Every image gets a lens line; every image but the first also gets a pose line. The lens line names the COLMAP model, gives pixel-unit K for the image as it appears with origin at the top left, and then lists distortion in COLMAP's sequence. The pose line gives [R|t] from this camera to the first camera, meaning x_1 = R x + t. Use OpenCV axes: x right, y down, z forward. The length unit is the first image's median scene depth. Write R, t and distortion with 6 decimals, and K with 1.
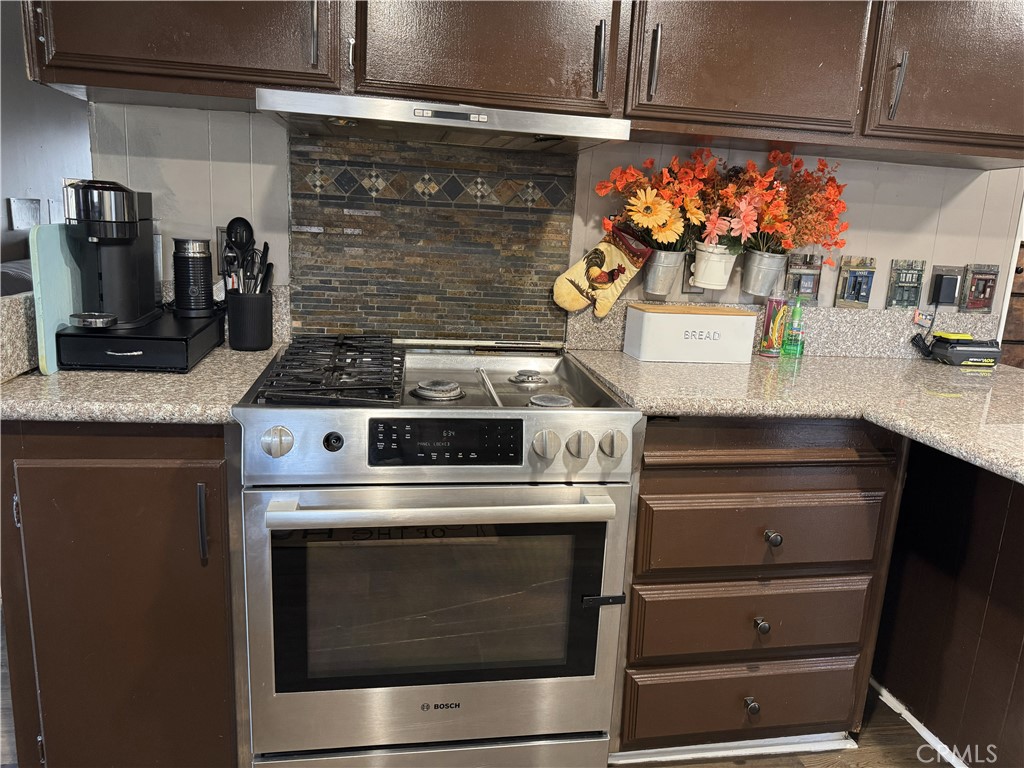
lens RADIAL K [[724.2, 0, 506.4], [0, 724.2, 387.8], [0, 0, 1]] dist [0.056426, -0.065442]
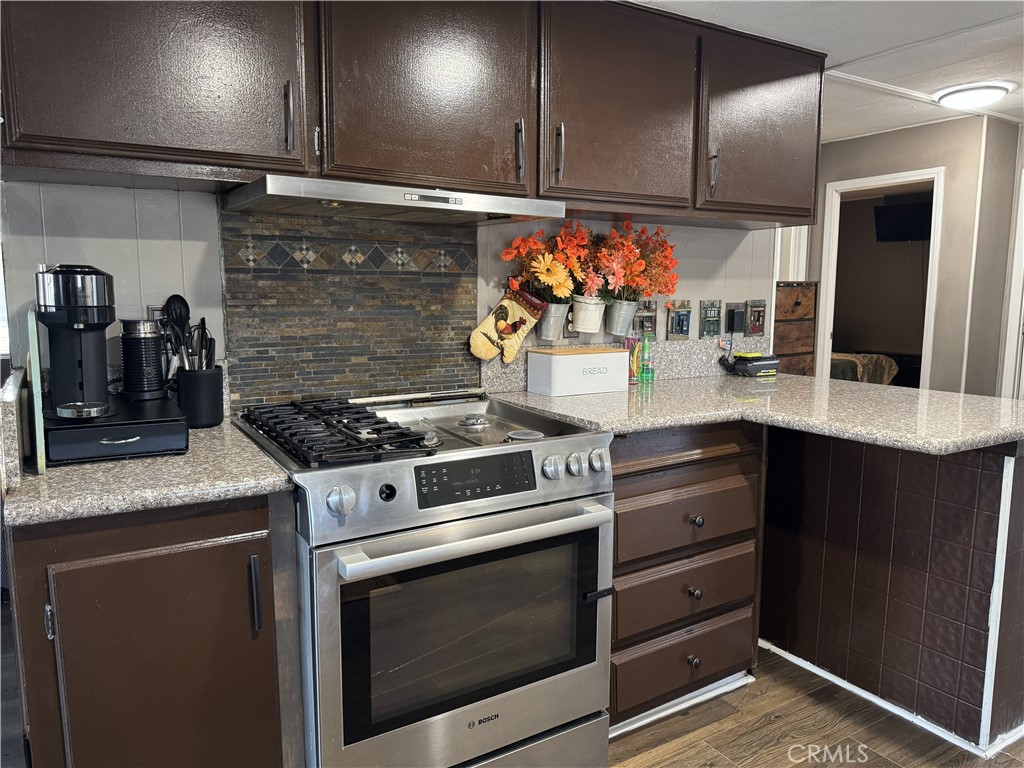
lens RADIAL K [[726.2, 0, 506.9], [0, 726.2, 390.2], [0, 0, 1]] dist [0.057257, -0.043400]
pose [[0.923723, -0.101302, 0.369423, -0.327475], [0.126366, 0.990997, -0.044223, -0.005102], [-0.361617, 0.087532, 0.928209, -0.068632]]
